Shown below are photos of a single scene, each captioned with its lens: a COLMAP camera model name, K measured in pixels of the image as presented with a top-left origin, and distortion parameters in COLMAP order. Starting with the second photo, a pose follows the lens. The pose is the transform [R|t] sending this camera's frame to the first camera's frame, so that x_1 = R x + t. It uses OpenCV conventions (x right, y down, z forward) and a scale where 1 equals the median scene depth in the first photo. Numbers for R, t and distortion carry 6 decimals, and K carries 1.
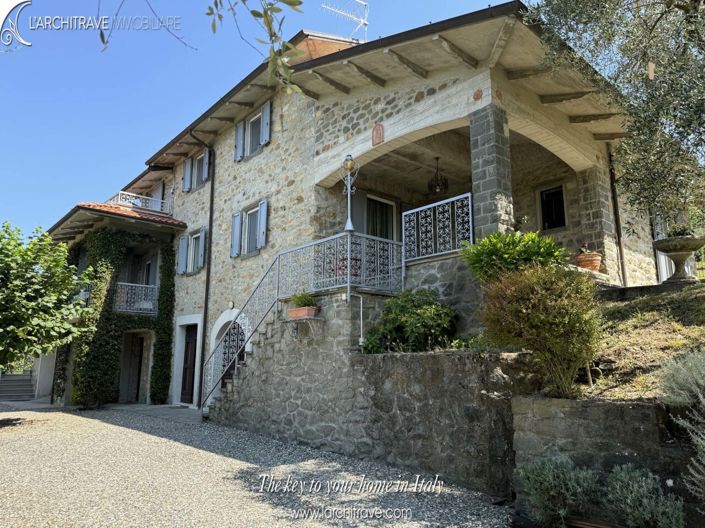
lens RADIAL K [[493.8, 0, 352.5], [0, 493.8, 264.6], [0, 0, 1]] dist [0.000300, -0.000018]
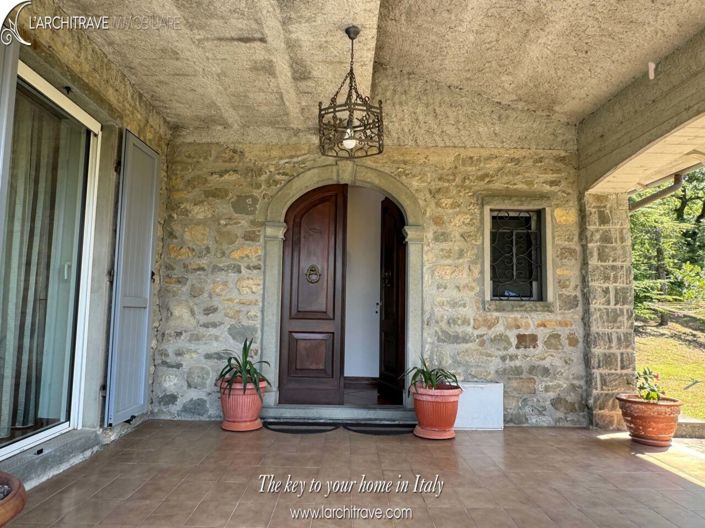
lens RADIAL K [[451.7, 0, 352.1], [0, 451.7, 266.6], [0, 0, 1]] dist [0.001712, 0.000158]
pose [[0.653368, 0.084324, 0.752330, -0.006461], [-0.163127, 0.986113, 0.031142, -0.093233], [-0.739256, -0.143073, 0.658051, 0.852806]]
